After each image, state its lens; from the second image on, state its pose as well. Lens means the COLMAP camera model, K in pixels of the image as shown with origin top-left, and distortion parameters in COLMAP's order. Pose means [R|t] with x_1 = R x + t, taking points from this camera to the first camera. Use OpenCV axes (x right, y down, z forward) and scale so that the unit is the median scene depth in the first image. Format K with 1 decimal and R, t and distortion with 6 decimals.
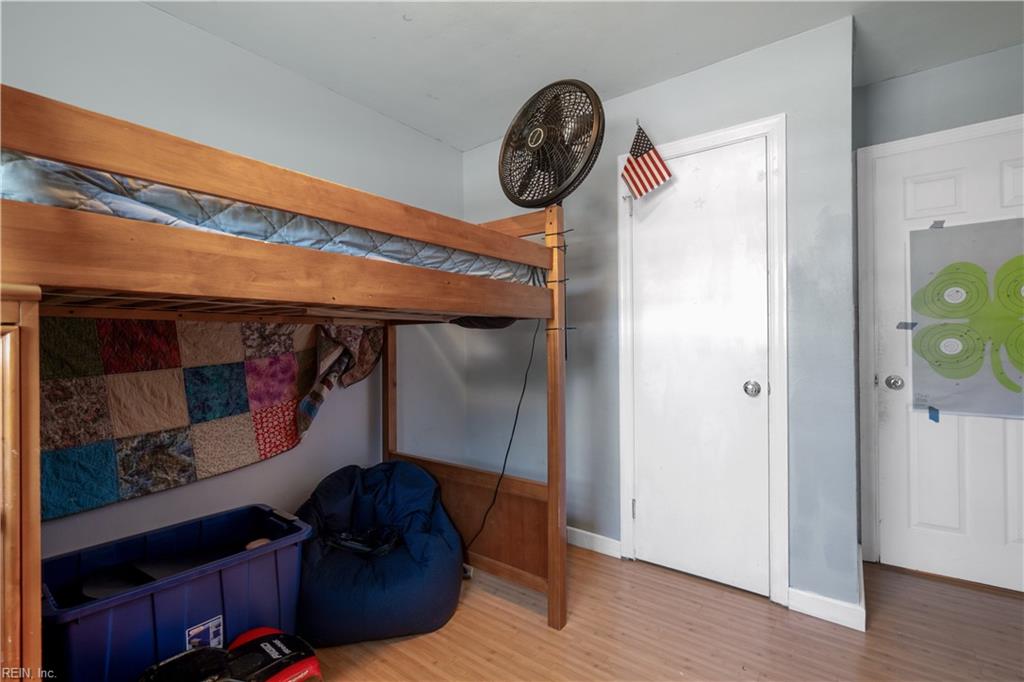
lens RADIAL K [[454.0, 0, 505.5], [0, 454.0, 338.7], [0, 0, 1]] dist [-0.003193, -0.000982]
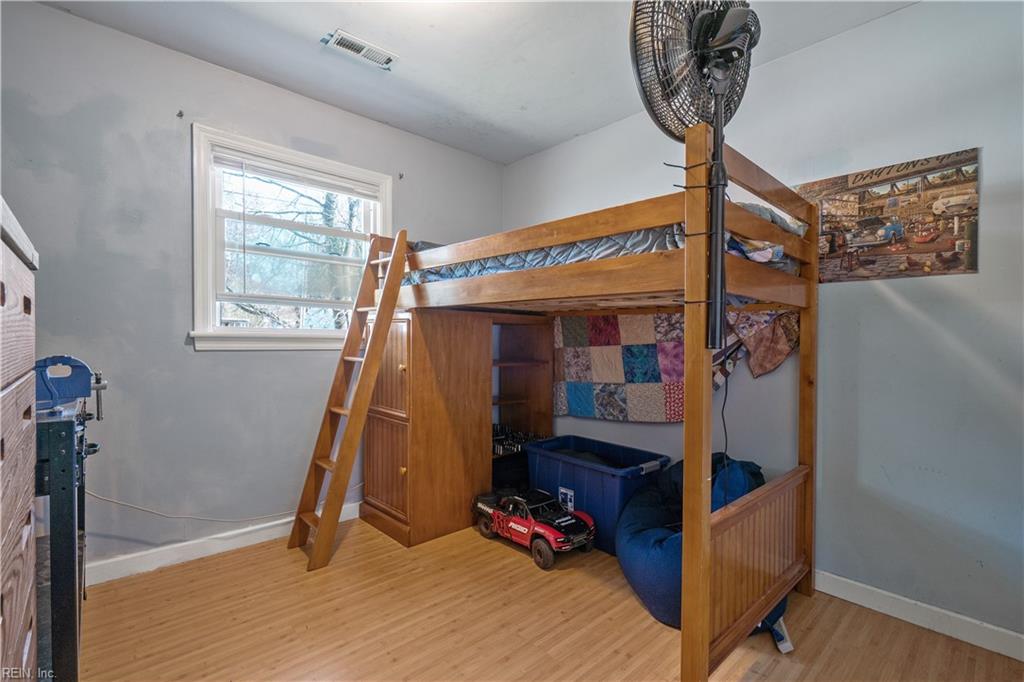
lens RADIAL K [[454.0, 0, 504.7], [0, 454.0, 339.9], [0, 0, 1]] dist [-0.003193, -0.000982]
pose [[-0.157919, 0.007503, -0.987424, 0.900923], [-0.010390, 0.999903, 0.009259, 0.035975], [0.987397, 0.011722, -0.157826, 0.863313]]
